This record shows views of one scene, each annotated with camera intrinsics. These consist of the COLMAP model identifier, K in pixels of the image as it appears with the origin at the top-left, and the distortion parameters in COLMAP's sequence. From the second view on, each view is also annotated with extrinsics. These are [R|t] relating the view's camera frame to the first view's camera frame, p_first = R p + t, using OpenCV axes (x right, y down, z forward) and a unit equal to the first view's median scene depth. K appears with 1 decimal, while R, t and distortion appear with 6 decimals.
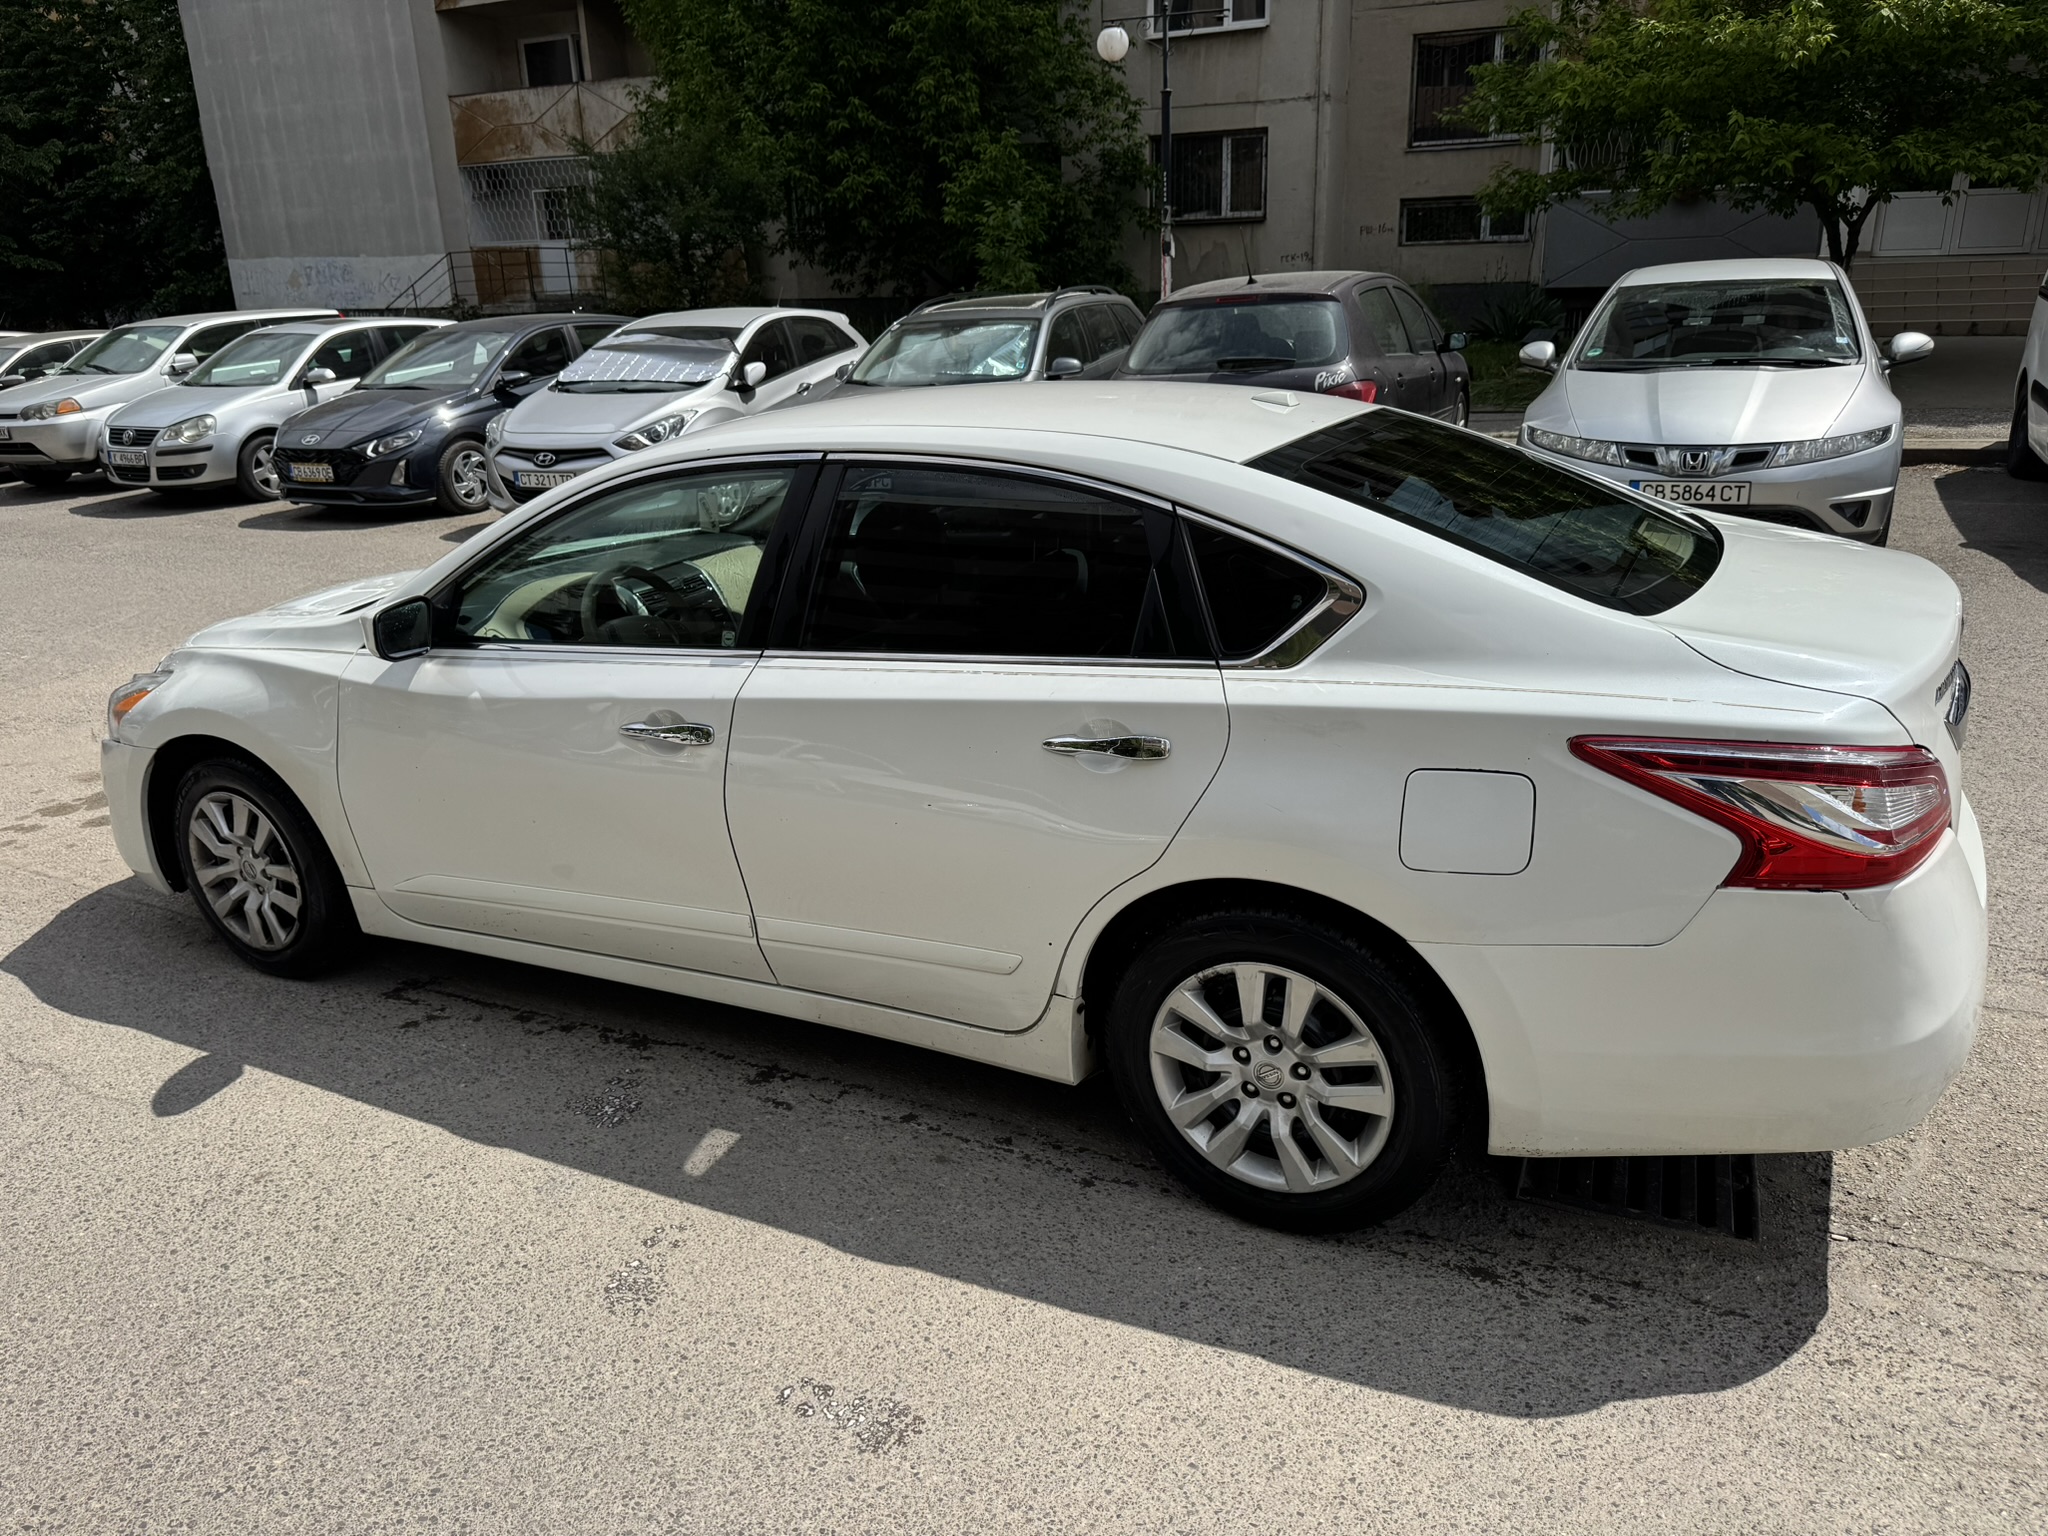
lens RADIAL K [[1431.6, 0, 1030.6], [0, 1431.6, 773.6], [0, 0, 1]] dist [0.008290, -0.019300]
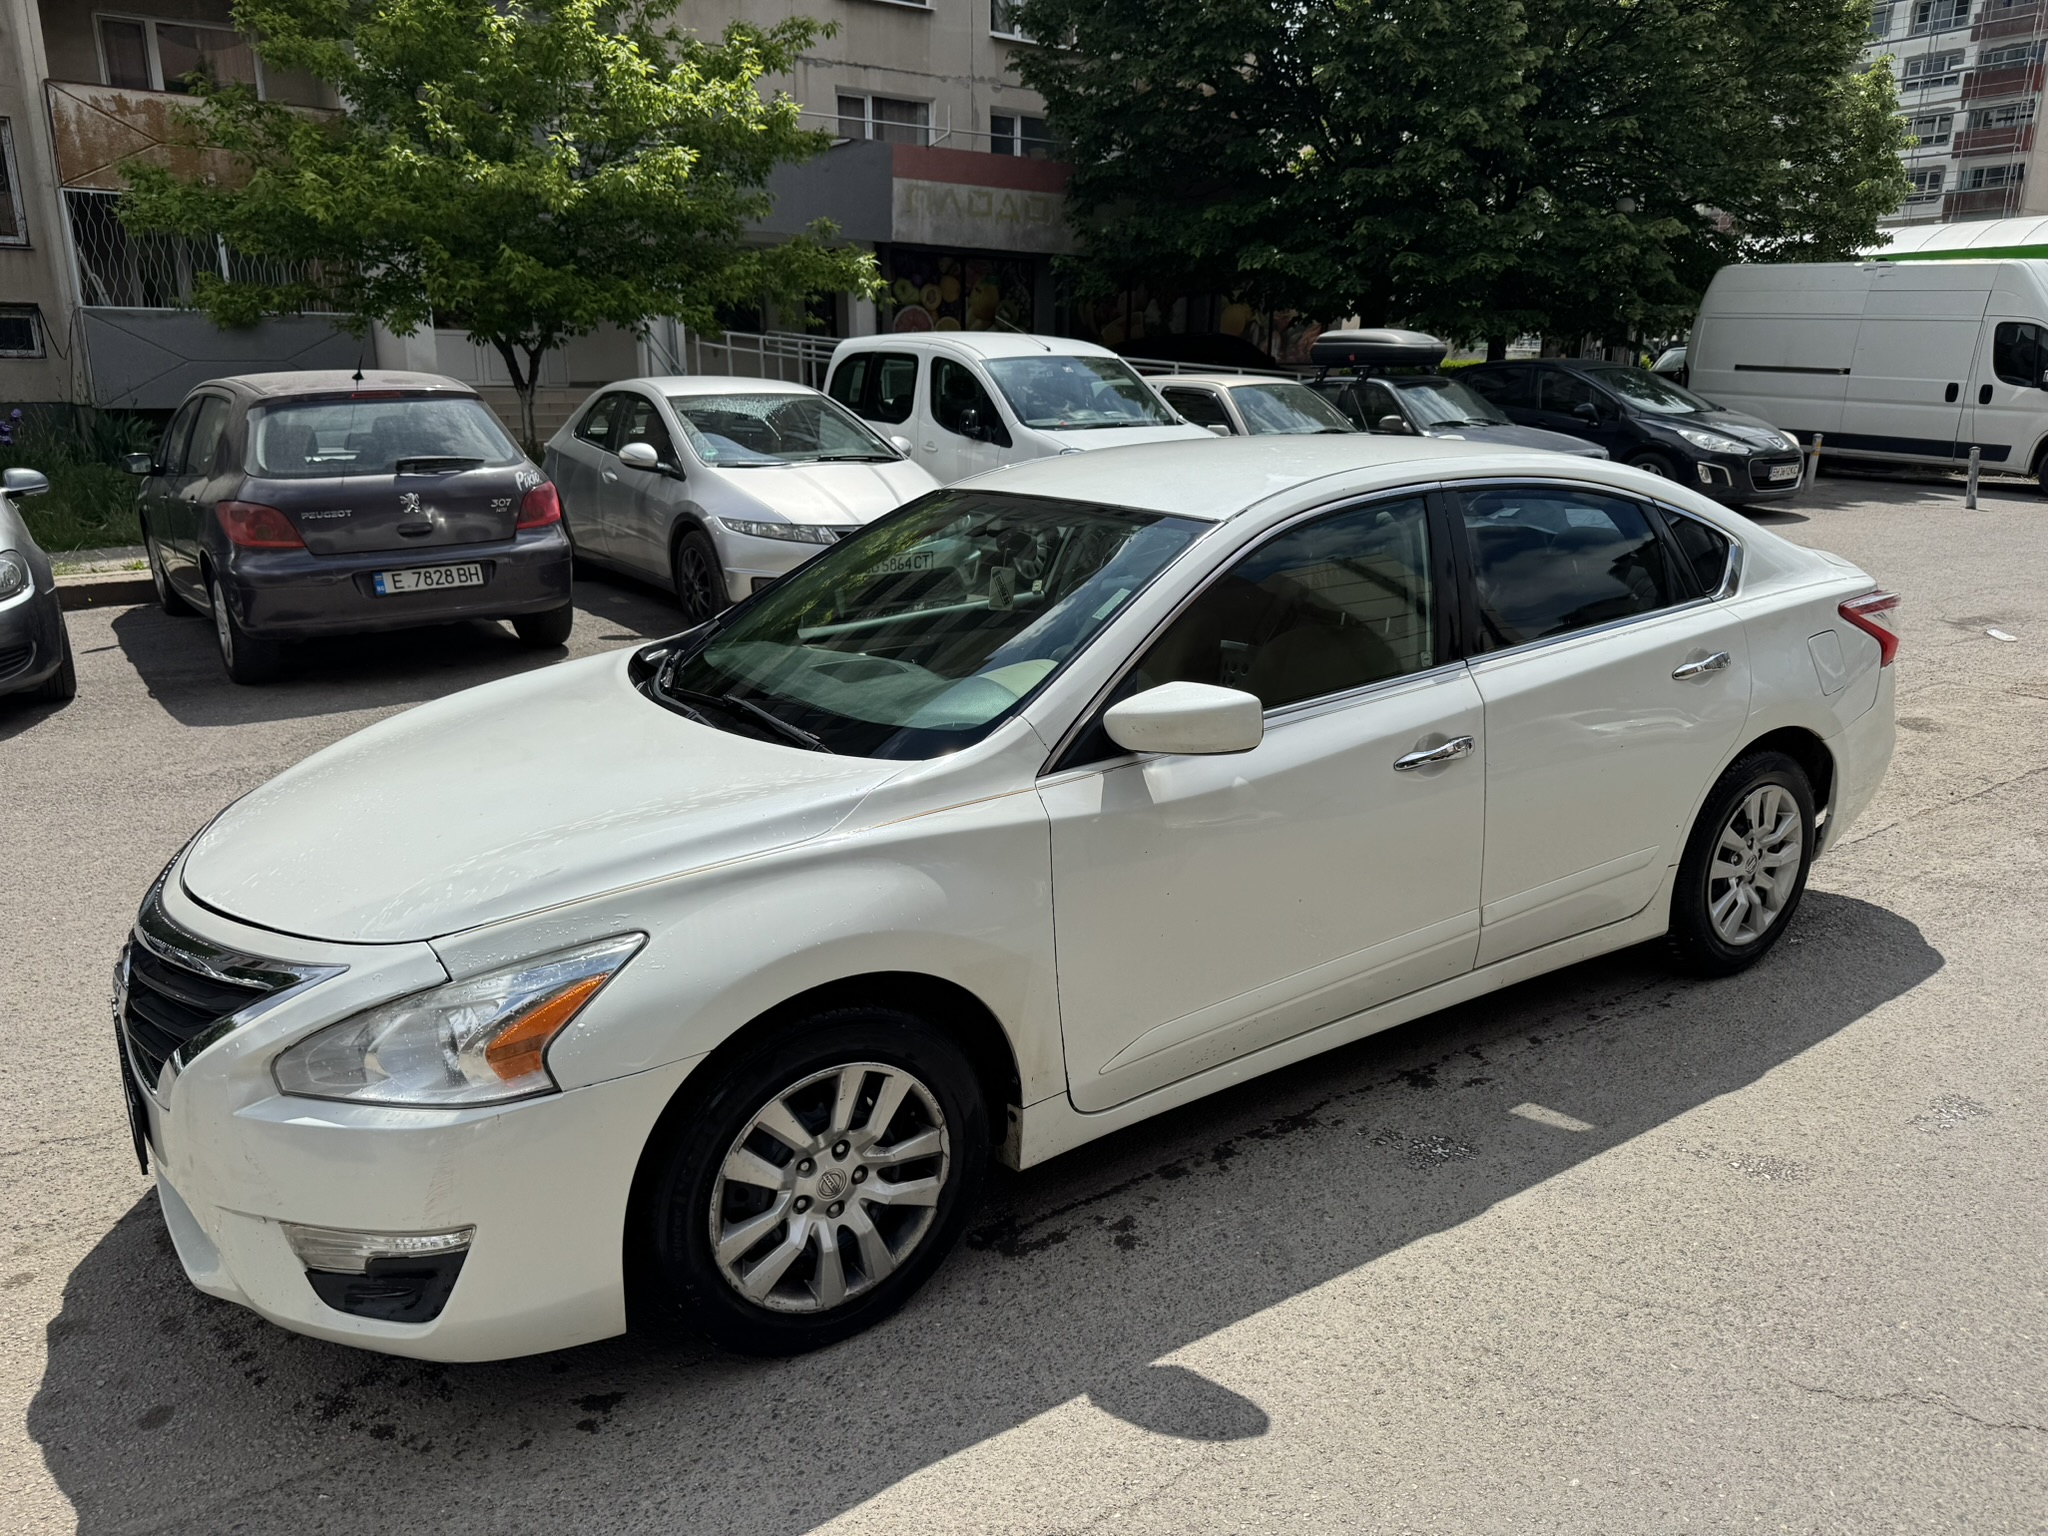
lens RADIAL K [[1431.6, 0, 1030.6], [0, 1431.6, 773.6], [0, 0, 1]] dist [0.008290, -0.019300]
pose [[0.503606, -0.192820, 0.842141, -1.156301], [0.281467, 0.958210, 0.051076, -0.136082], [-0.816797, 0.211313, 0.536834, 0.616146]]
